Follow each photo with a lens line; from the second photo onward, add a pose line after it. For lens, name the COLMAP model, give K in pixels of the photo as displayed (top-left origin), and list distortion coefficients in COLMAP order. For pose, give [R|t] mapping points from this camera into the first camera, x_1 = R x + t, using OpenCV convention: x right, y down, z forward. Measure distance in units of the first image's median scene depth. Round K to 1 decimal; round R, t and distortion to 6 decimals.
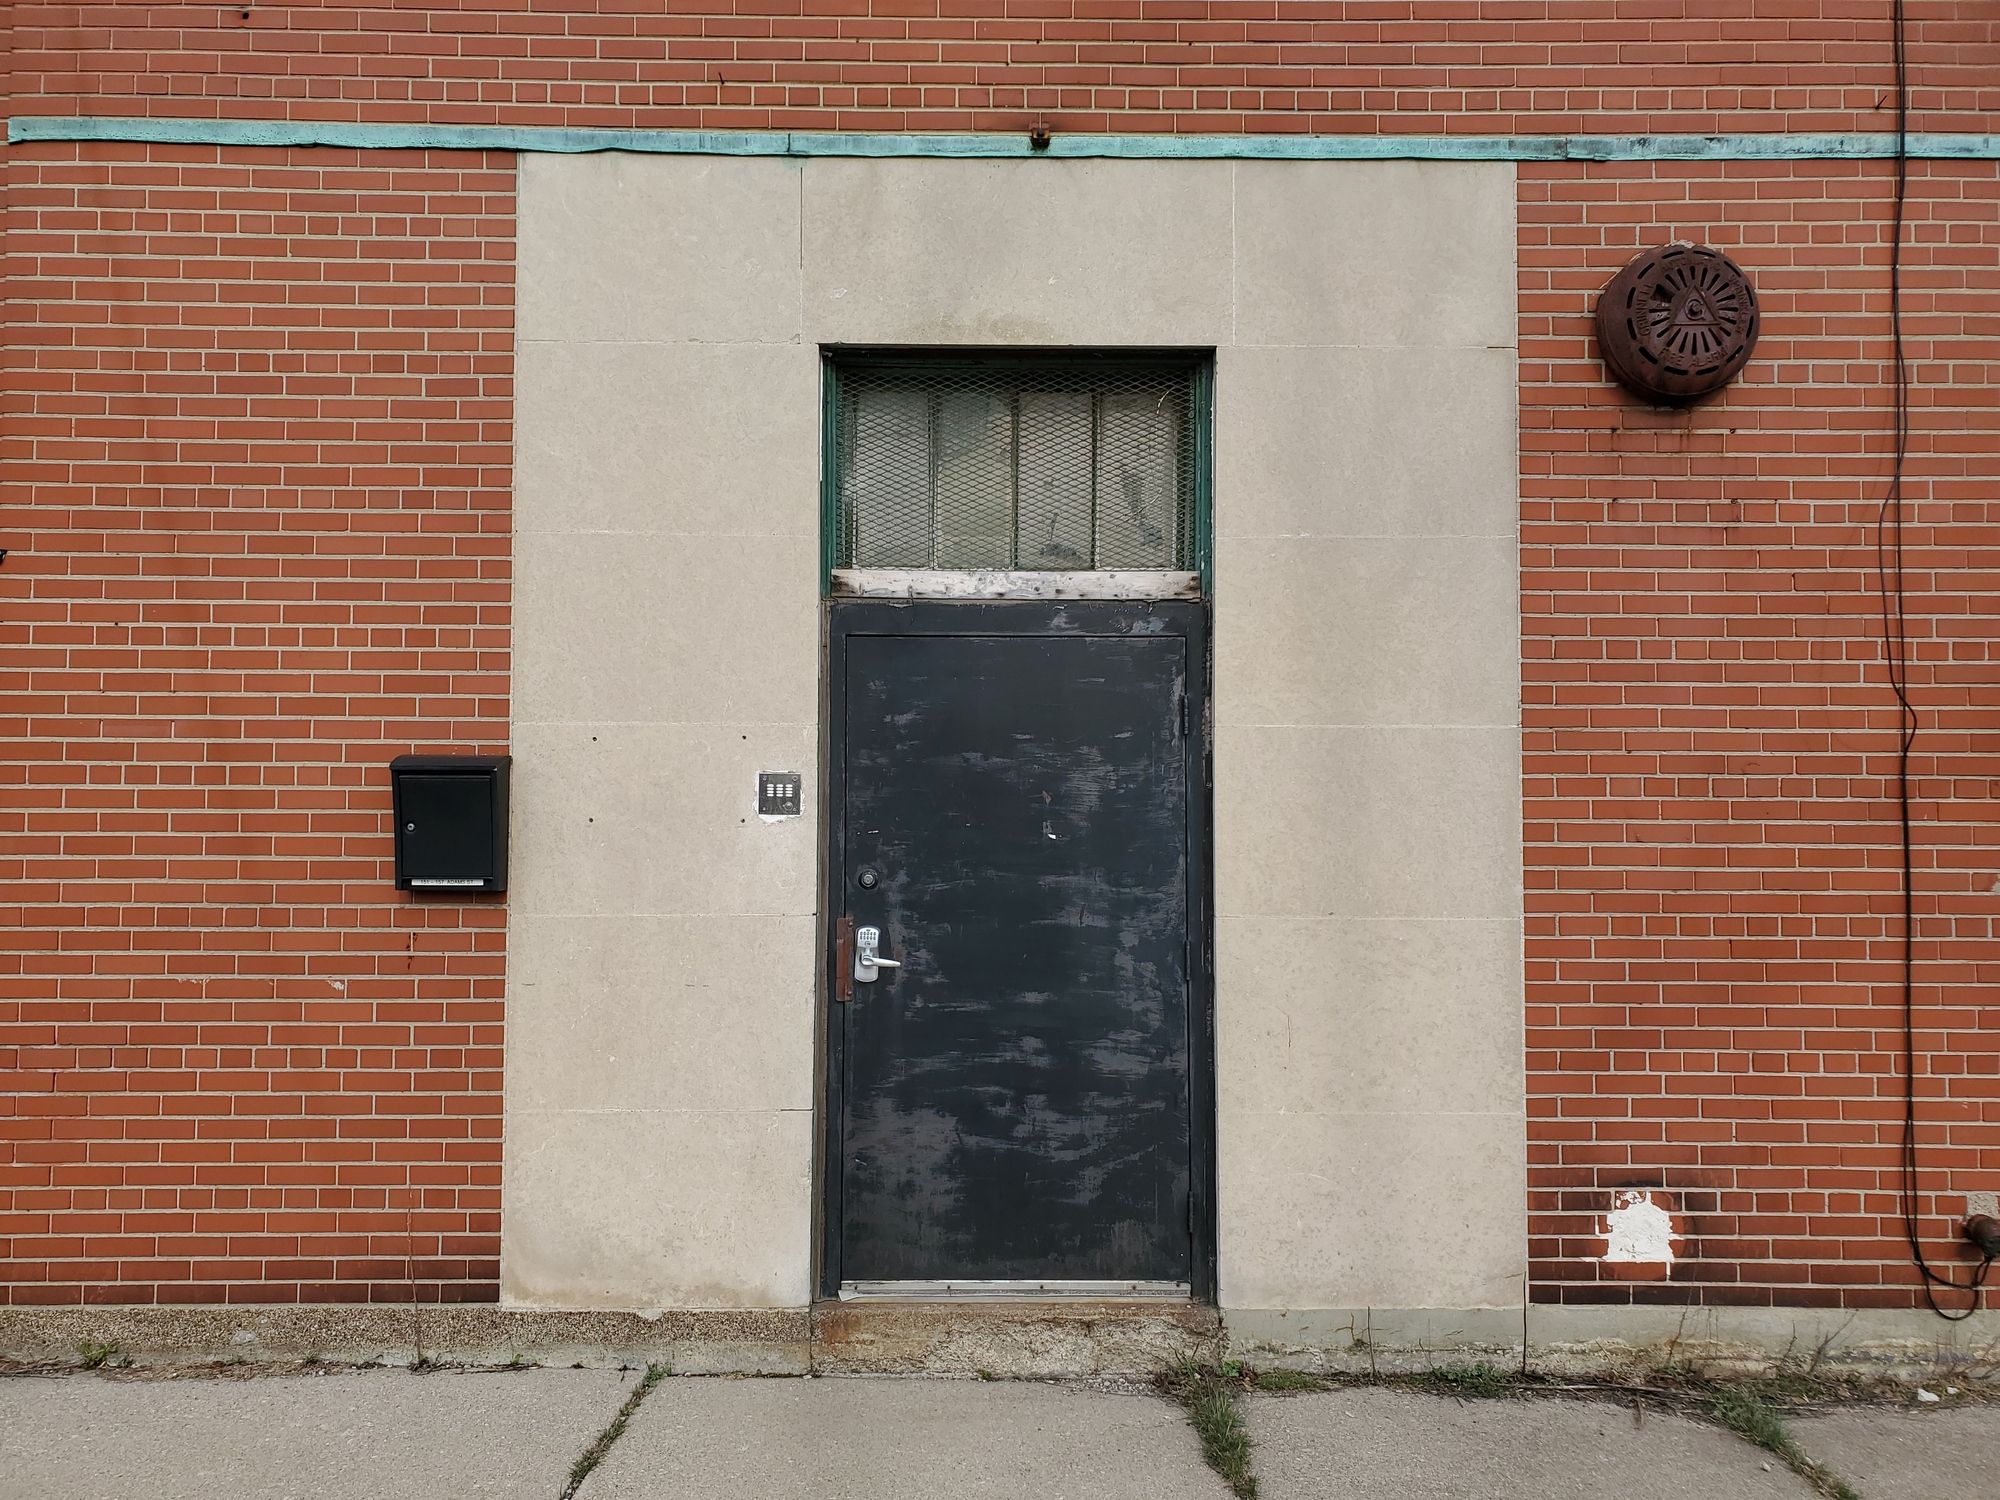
lens RADIAL K [[1541.0, 0, 946.7], [0, 1541.0, 755.7], [0, 0, 1]] dist [0.026143, -0.005305]
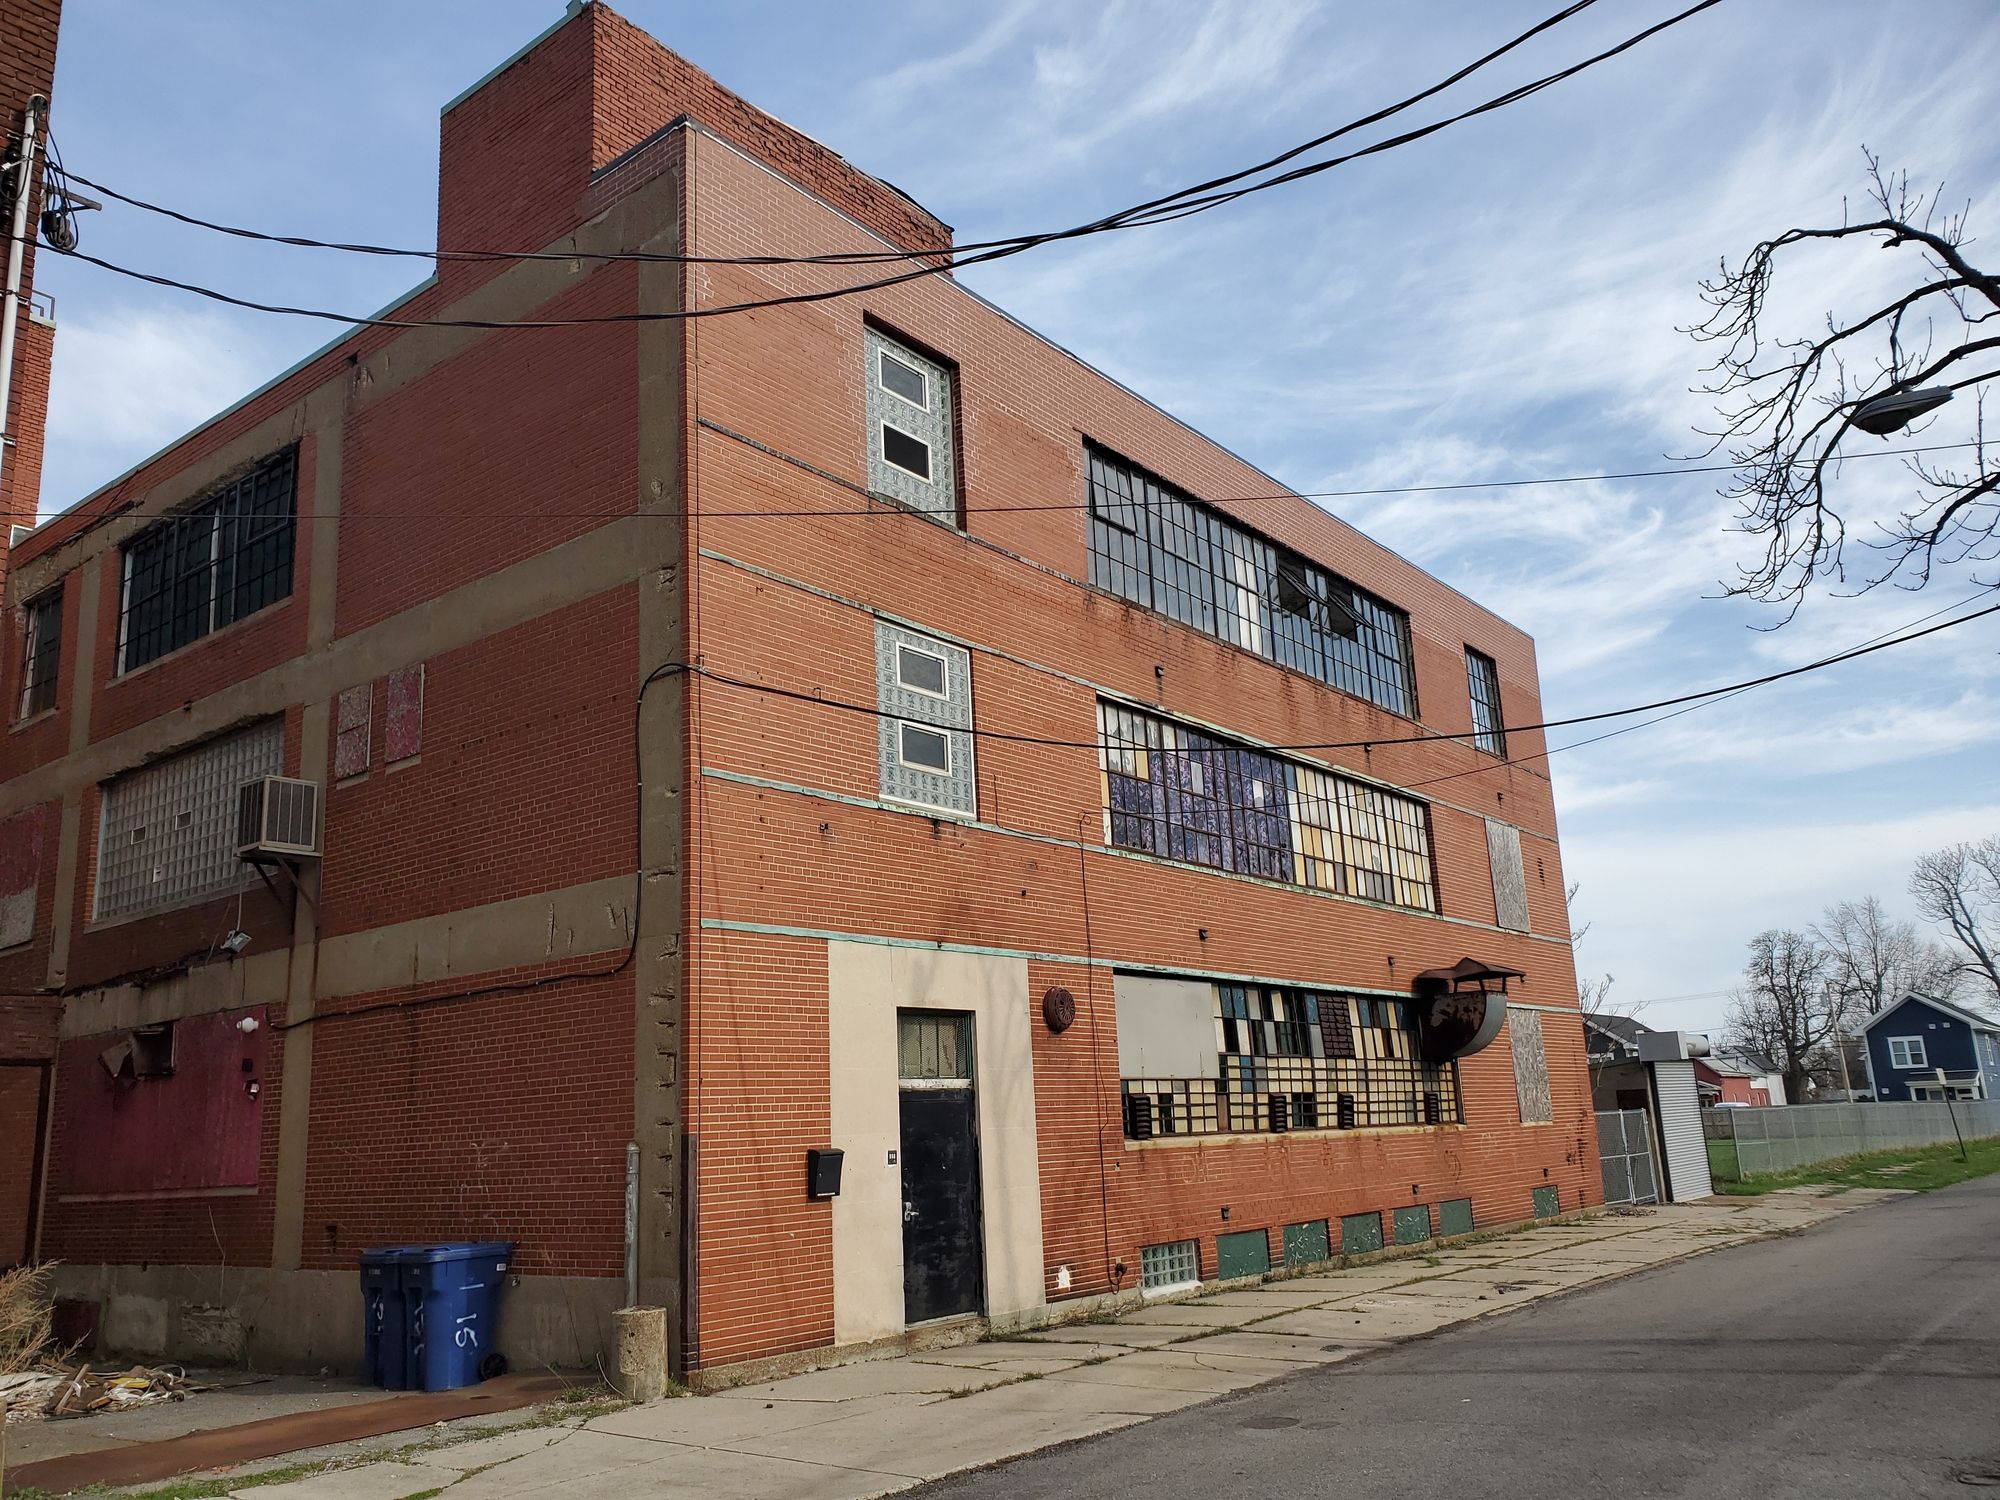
lens RADIAL K [[1541.0, 0, 946.7], [0, 1541.0, 755.7], [0, 0, 1]] dist [0.026143, -0.005305]
pose [[0.645644, 0.151912, 0.748376, -2.443934], [0.011241, 0.978016, -0.208225, -0.115707], [-0.763556, 0.142851, 0.629743, -1.116534]]
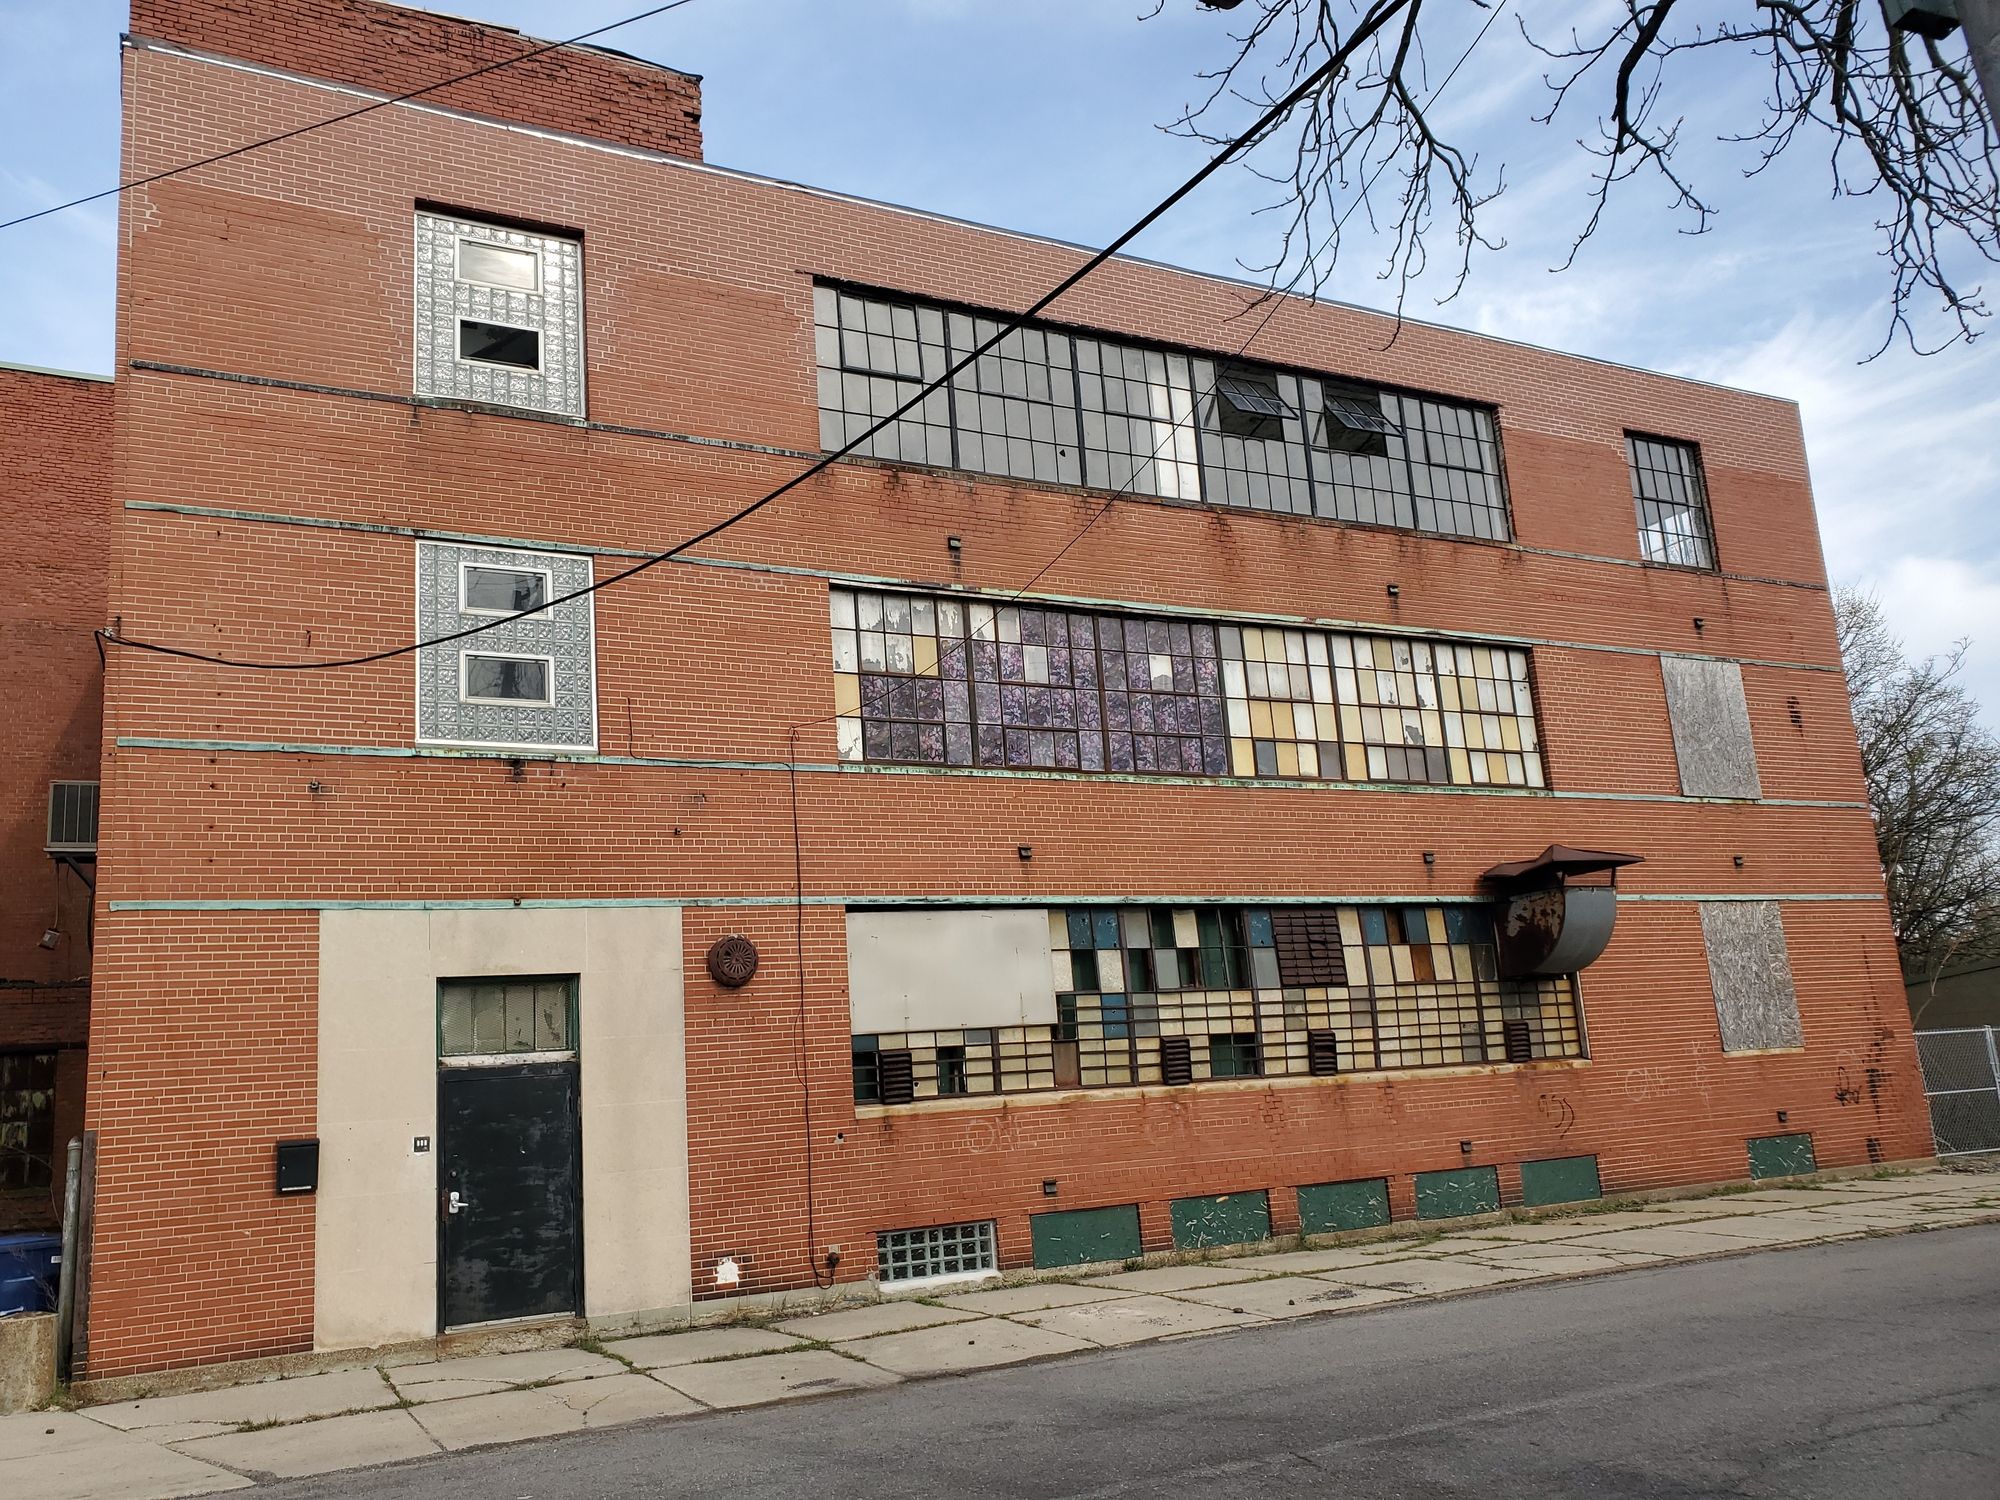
lens RADIAL K [[1555.9, 0, 948.3], [0, 1555.9, 773.8], [0, 0, 1]] dist [0.064054, -0.107209]
pose [[0.896577, 0.025550, 0.442150, -0.516527], [0.052645, 0.985108, -0.163678, -0.117373], [-0.439748, 0.170027, 0.881880, -1.963004]]
